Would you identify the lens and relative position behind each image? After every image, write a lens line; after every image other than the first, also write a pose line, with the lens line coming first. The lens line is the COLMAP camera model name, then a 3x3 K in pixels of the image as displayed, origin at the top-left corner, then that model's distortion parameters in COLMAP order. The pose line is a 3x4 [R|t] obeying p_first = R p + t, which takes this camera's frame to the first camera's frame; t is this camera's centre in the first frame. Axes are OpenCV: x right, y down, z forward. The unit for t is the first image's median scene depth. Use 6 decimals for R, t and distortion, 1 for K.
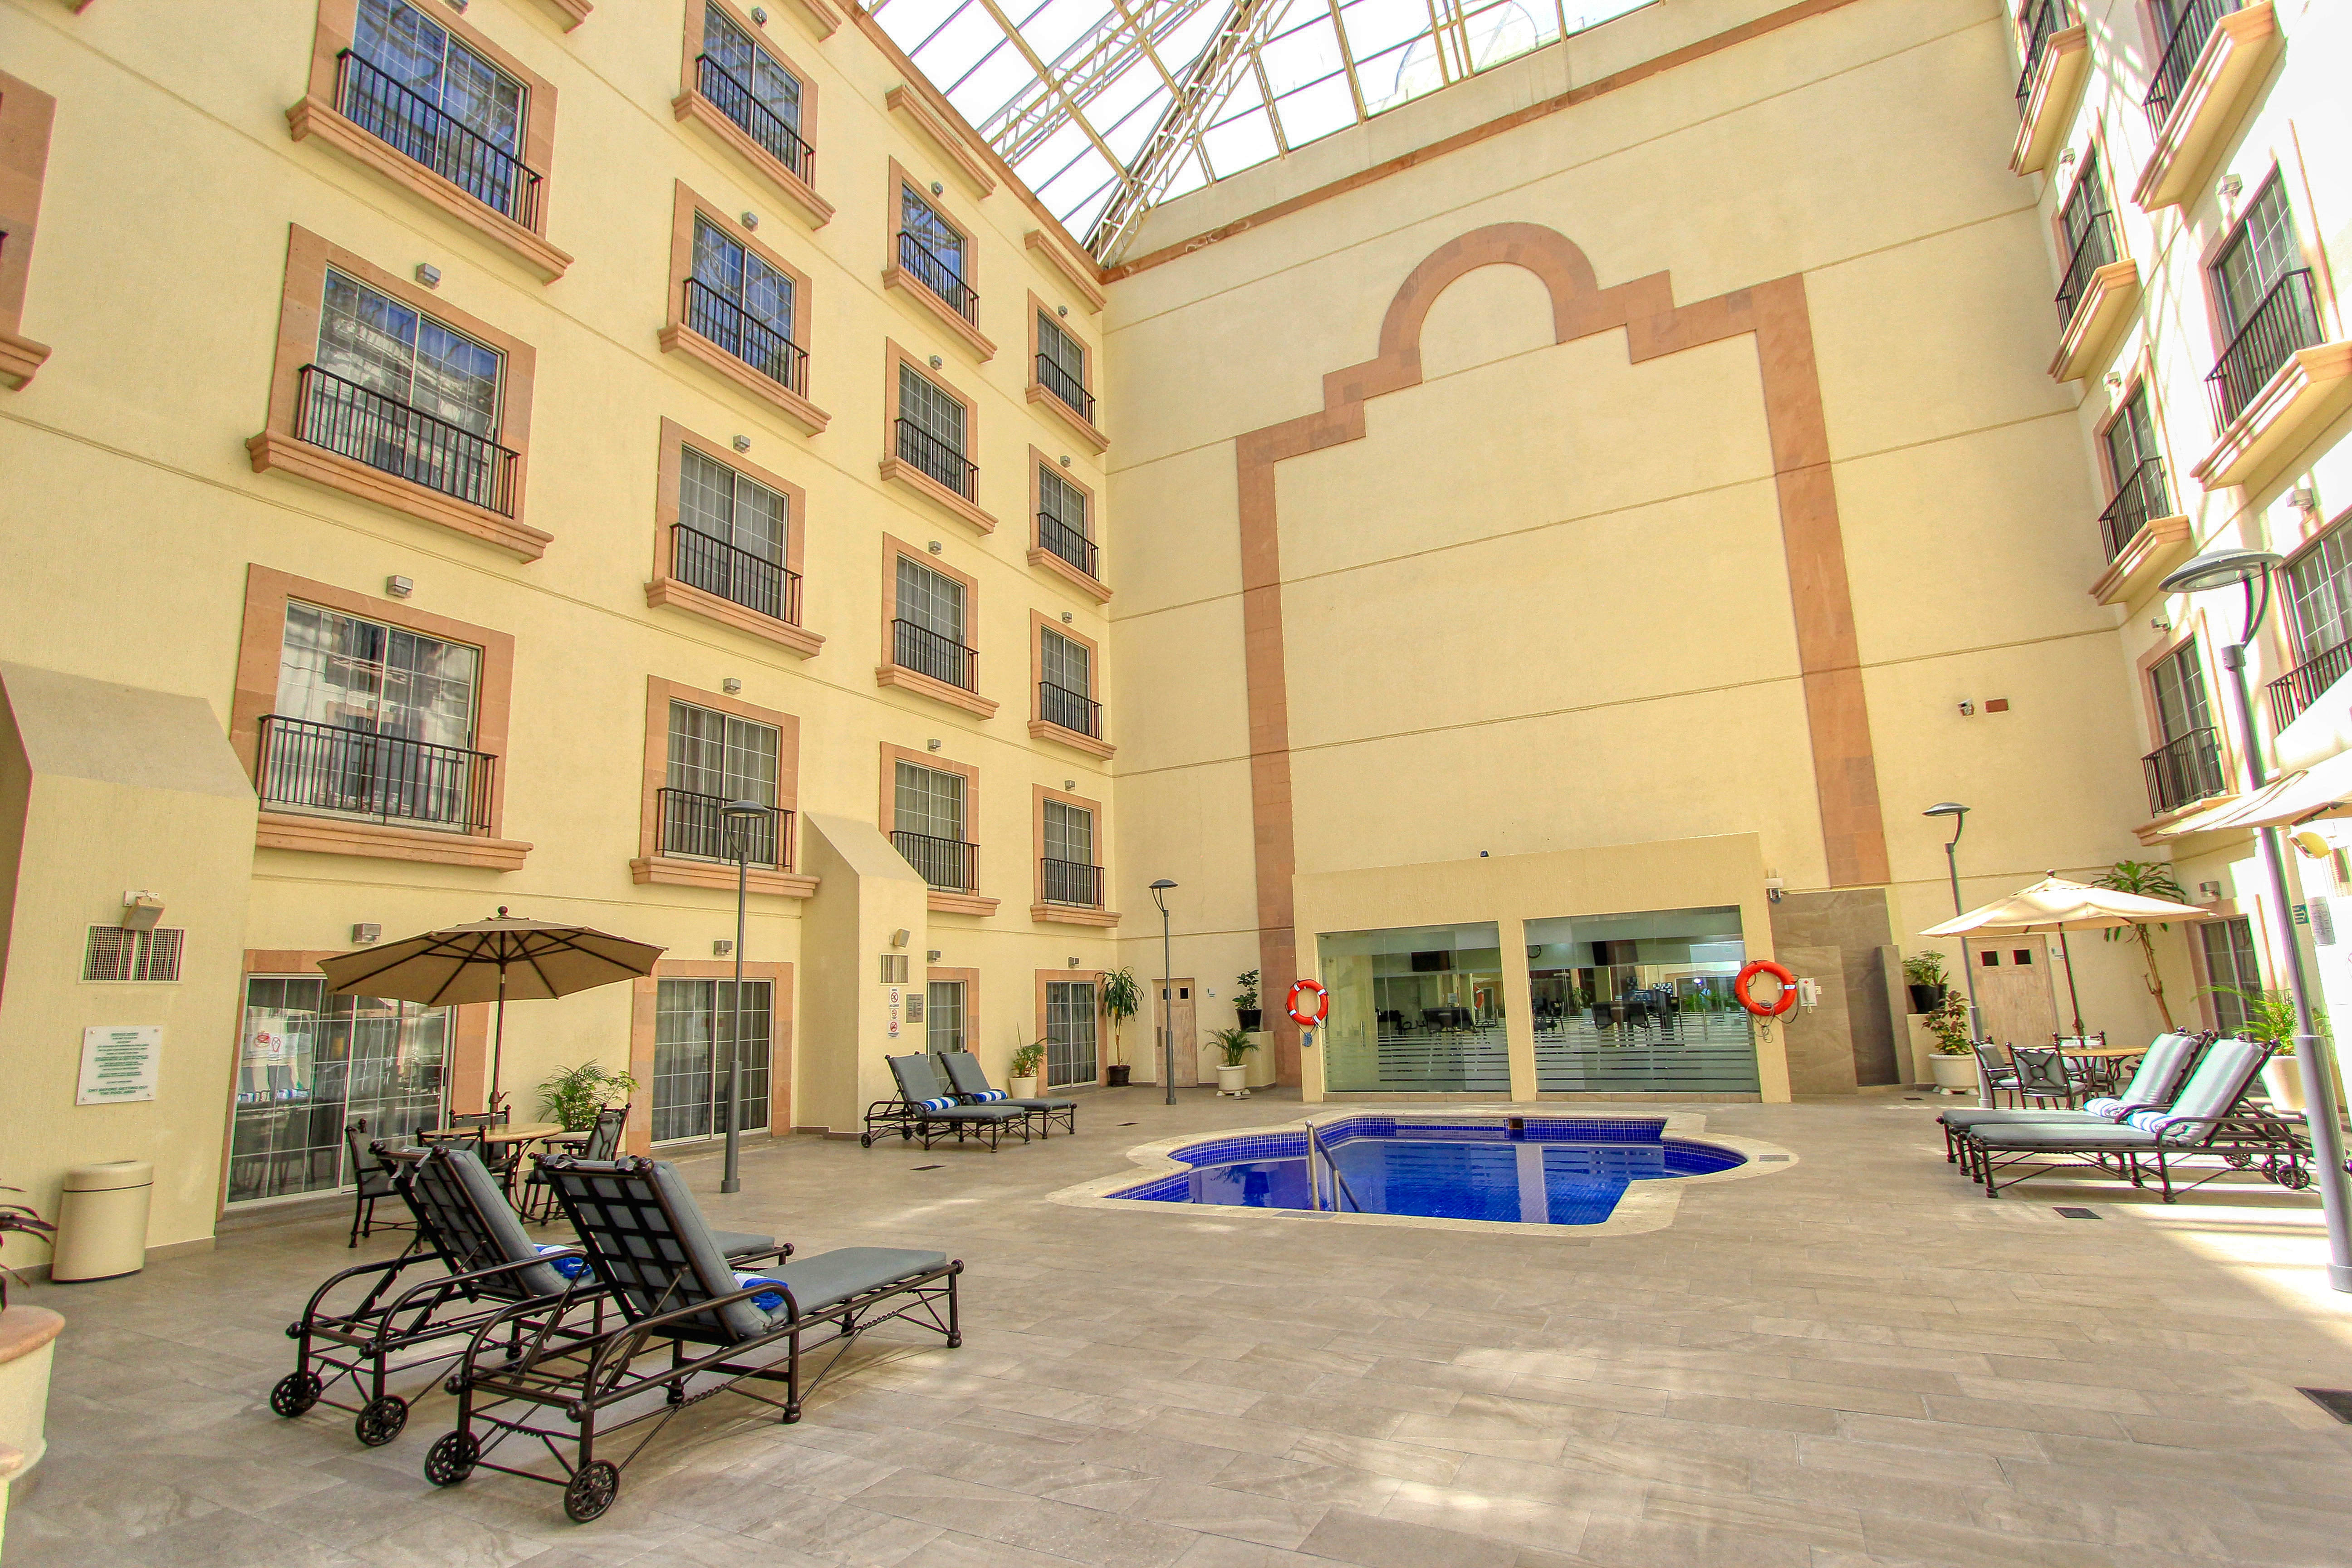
lens RADIAL K [[1062.1, 0, 1176.0], [0, 1062.1, 784.0], [0, 0, 1]] dist [-0.019126, 0.000697]
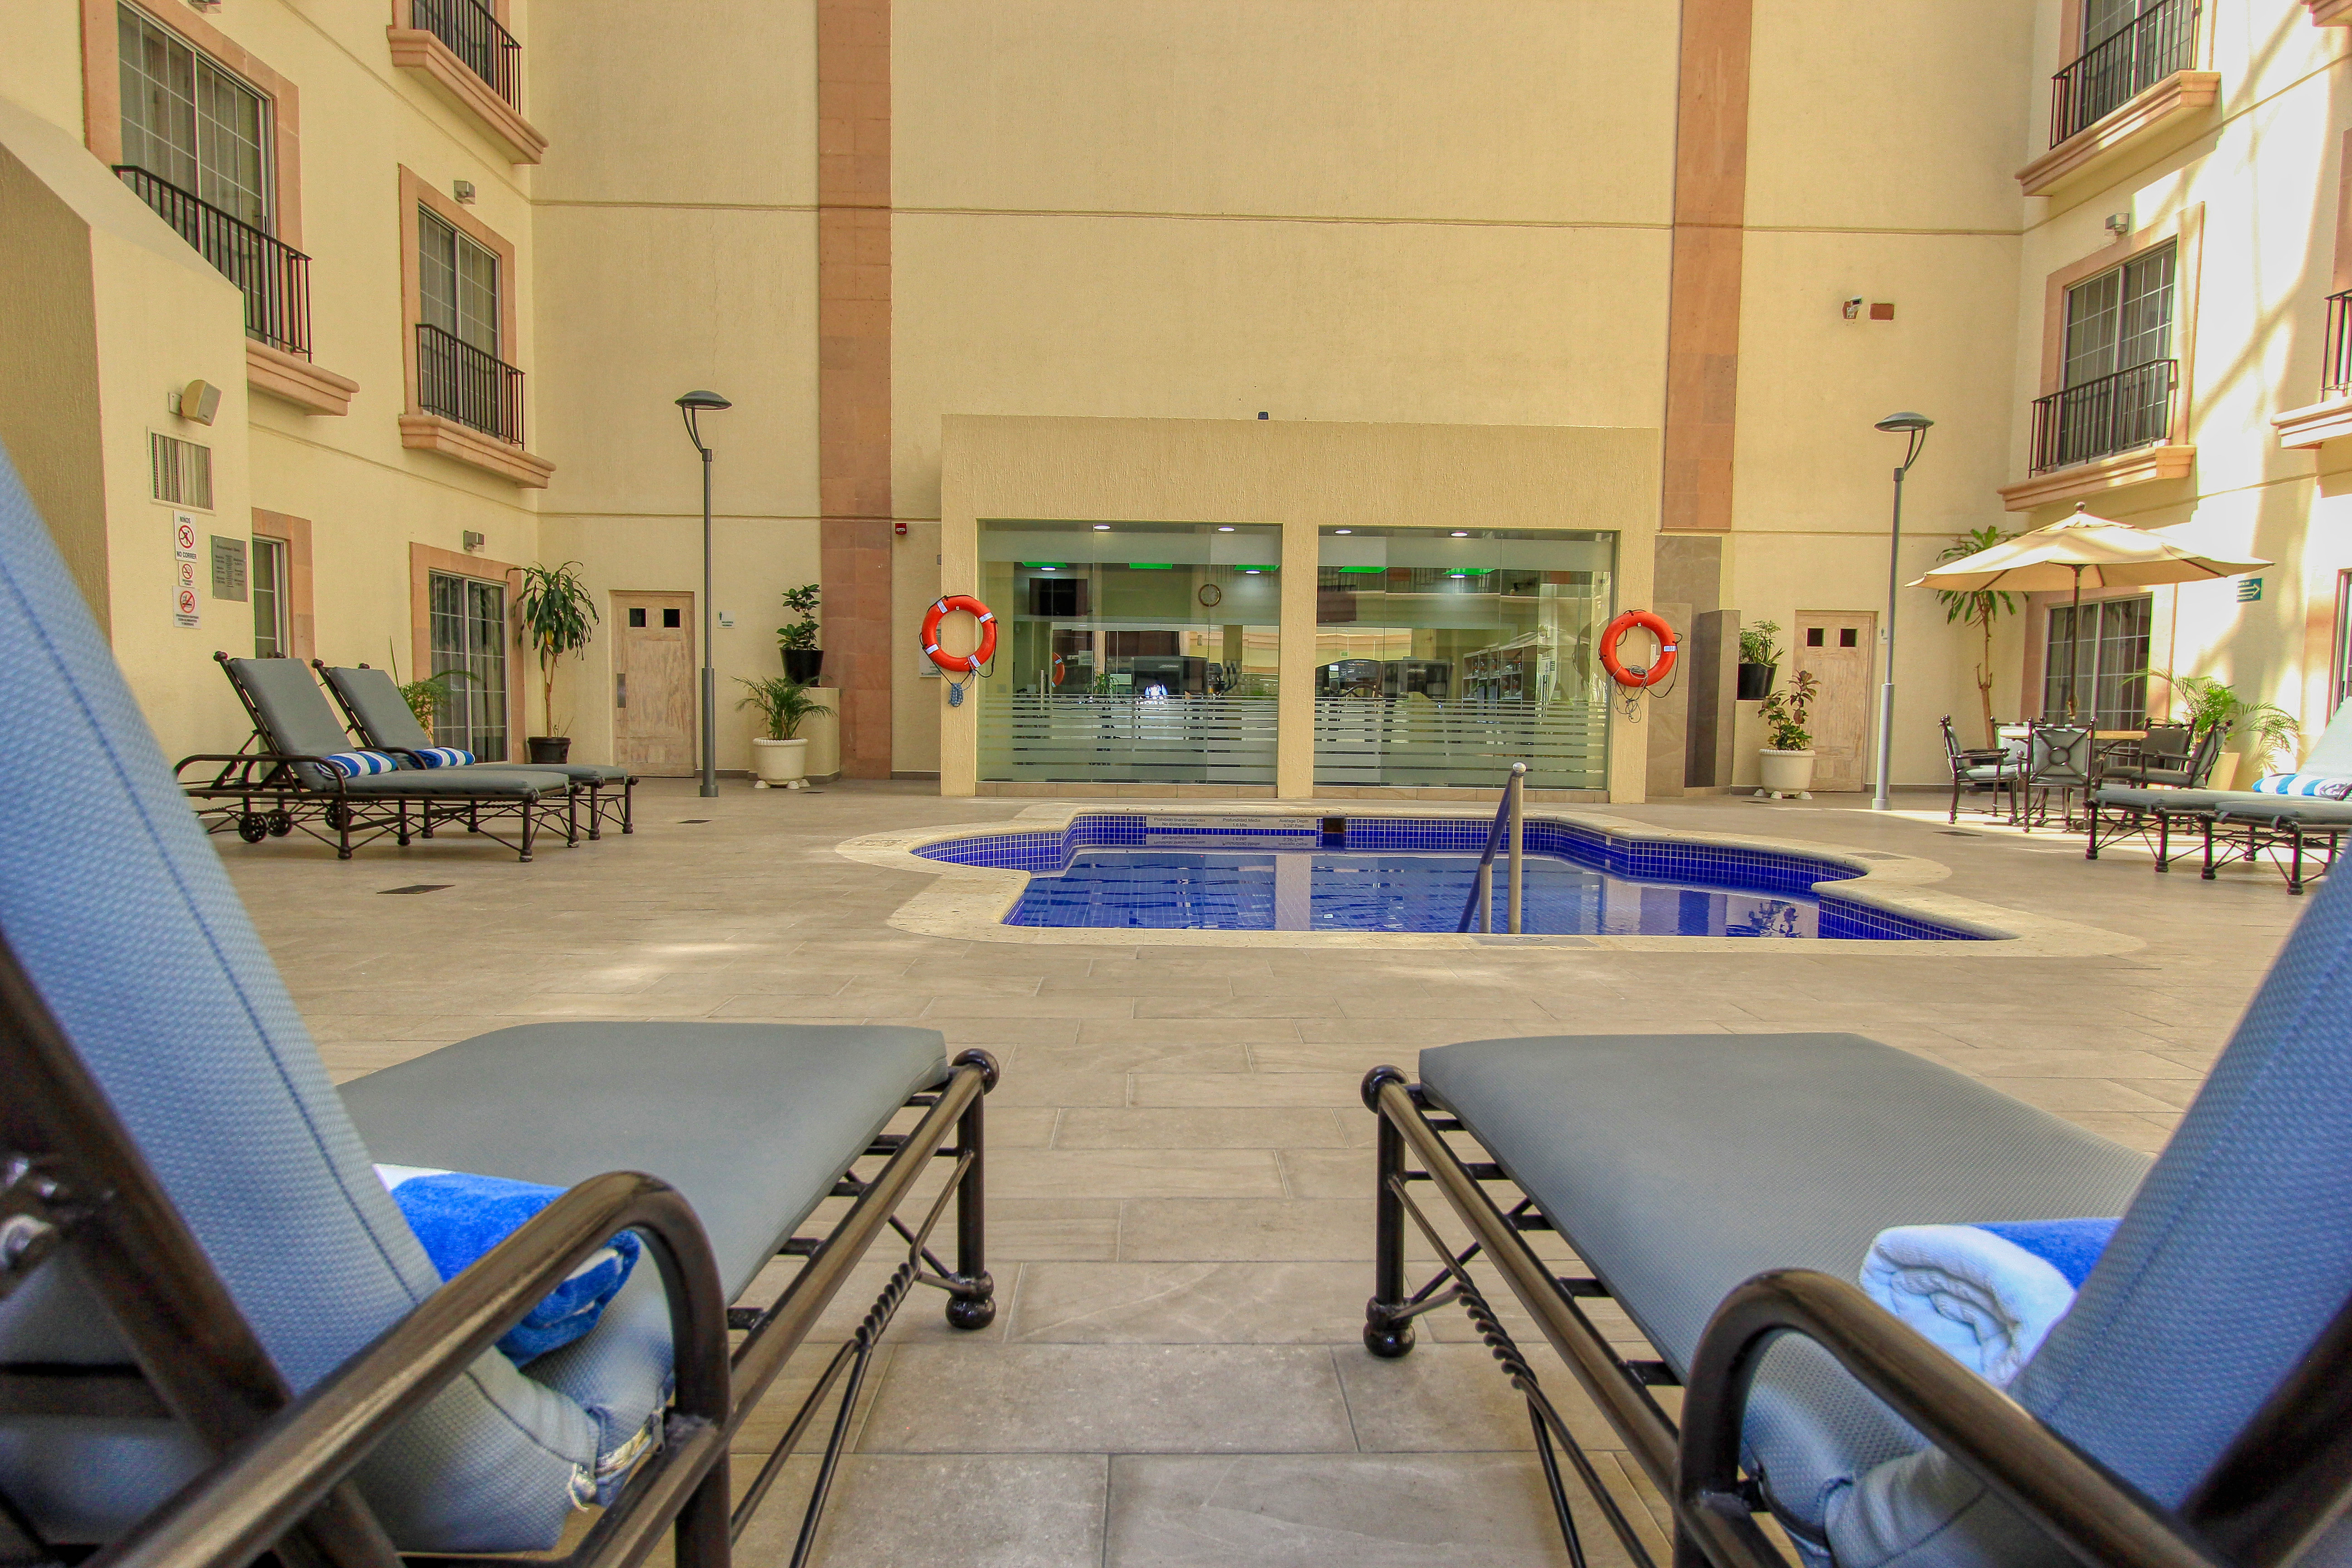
lens RADIAL K [[1484.4, 0, 1176.0], [0, 1484.4, 784.0], [0, 0, 1]] dist [-0.024360, 0.030752]
pose [[0.879792, 0.021444, 0.474874, -0.161709], [-0.140089, 0.966312, 0.215905, 0.092837], [-0.454247, -0.256477, 0.853158, 0.222788]]
